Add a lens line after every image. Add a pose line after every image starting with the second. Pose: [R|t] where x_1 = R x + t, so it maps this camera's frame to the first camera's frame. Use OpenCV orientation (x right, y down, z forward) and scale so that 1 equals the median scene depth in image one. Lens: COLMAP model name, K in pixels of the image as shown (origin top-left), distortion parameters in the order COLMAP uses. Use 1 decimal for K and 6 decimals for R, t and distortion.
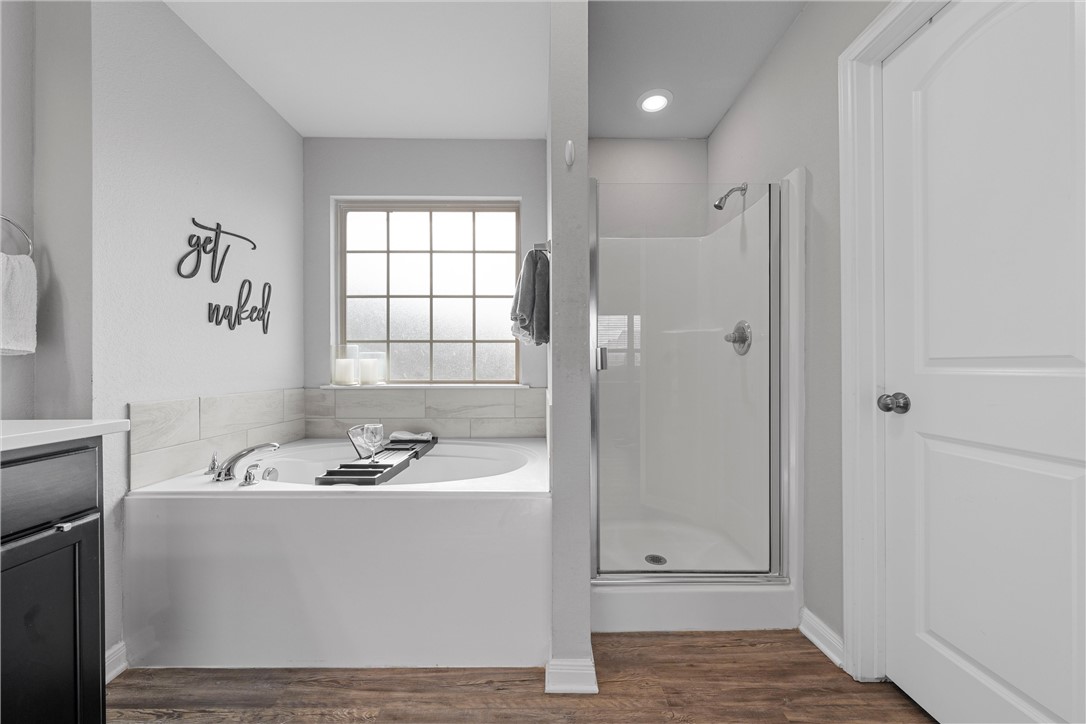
lens RADIAL K [[398.0, 0, 544.2], [0, 398.0, 365.9], [0, 0, 1]] dist [0.000053, 0.000070]
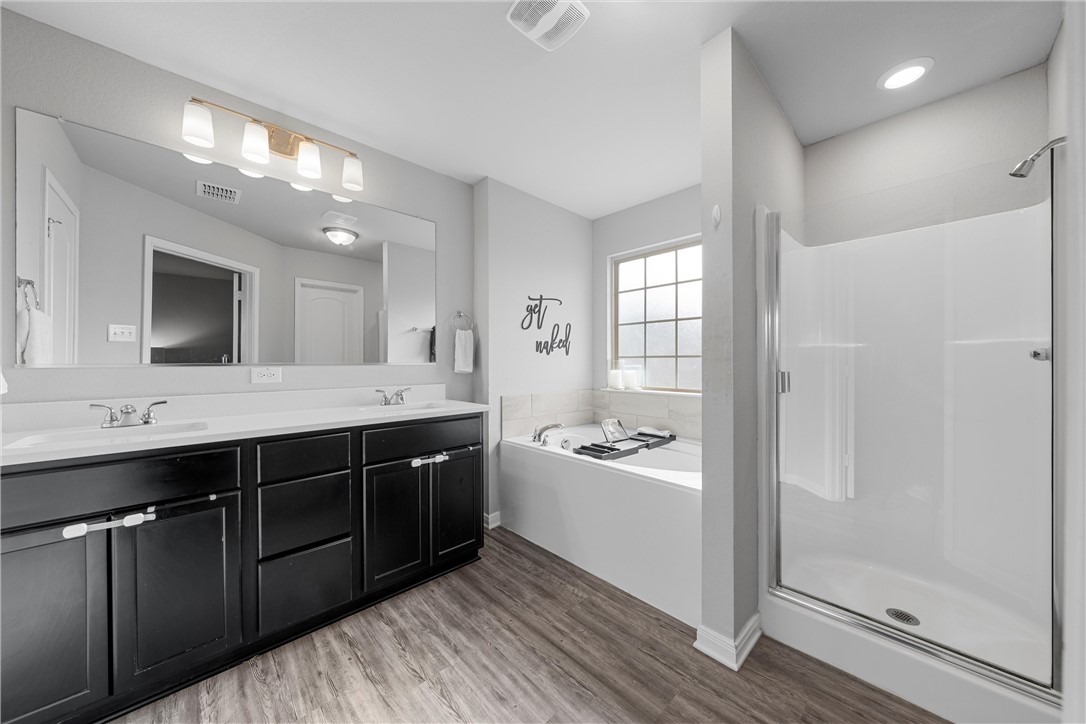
lens RADIAL K [[374.6, 0, 543.0], [0, 374.6, 362.0], [0, 0, 1]] dist [-0.000418, -0.000049]
pose [[0.682526, 0.000795, -0.730860, 0.435164], [-0.001270, 0.999999, -0.000098, -0.069137], [0.730860, 0.000995, 0.682527, -0.133188]]
